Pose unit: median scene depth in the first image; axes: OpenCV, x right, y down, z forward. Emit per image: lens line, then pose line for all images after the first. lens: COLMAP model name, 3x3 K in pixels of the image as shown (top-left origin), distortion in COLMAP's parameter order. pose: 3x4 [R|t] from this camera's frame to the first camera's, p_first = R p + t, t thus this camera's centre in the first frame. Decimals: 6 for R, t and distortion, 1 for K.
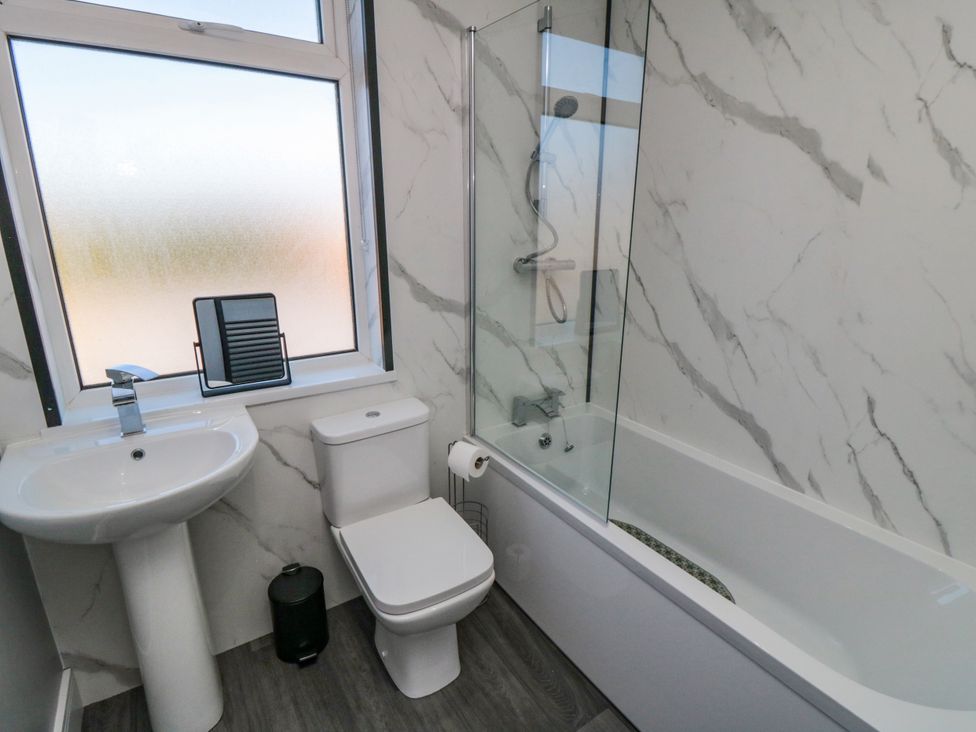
lens RADIAL K [[511.0, 0, 501.6], [0, 511.0, 362.2], [0, 0, 1]] dist [0.000641, -0.012032]
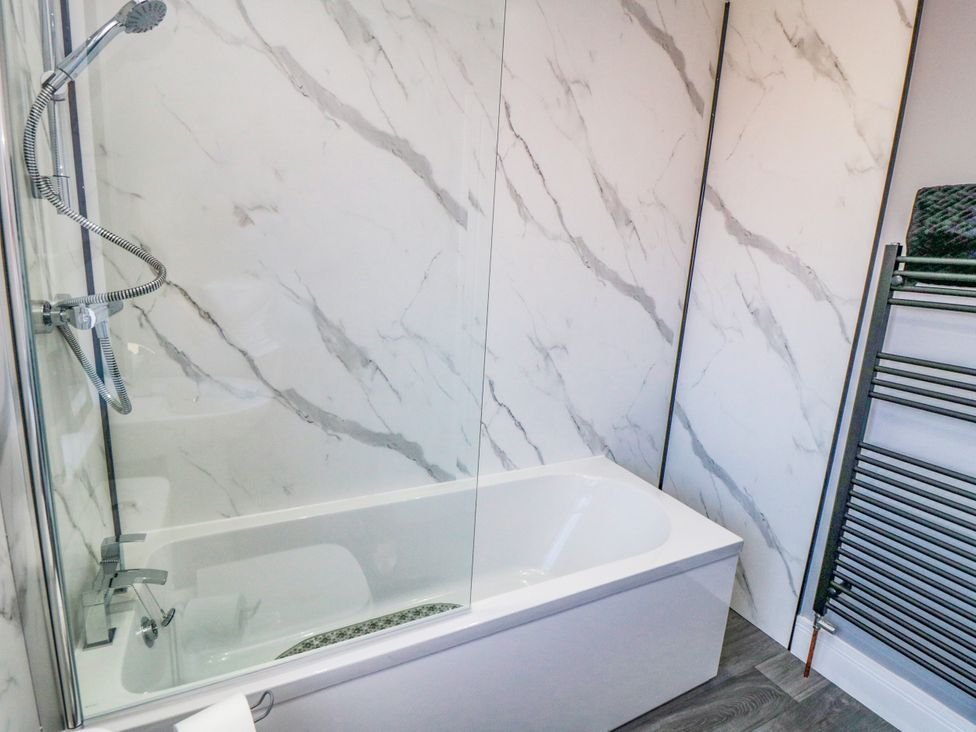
lens RADIAL K [[511.0, 0, 501.6], [0, 511.0, 362.2], [0, 0, 1]] dist [0.000641, -0.012032]
pose [[0.103498, -0.207054, 0.972840, -0.478461], [0.220875, 0.958455, 0.180494, -0.187364], [-0.969795, 0.196195, 0.144931, 0.725187]]
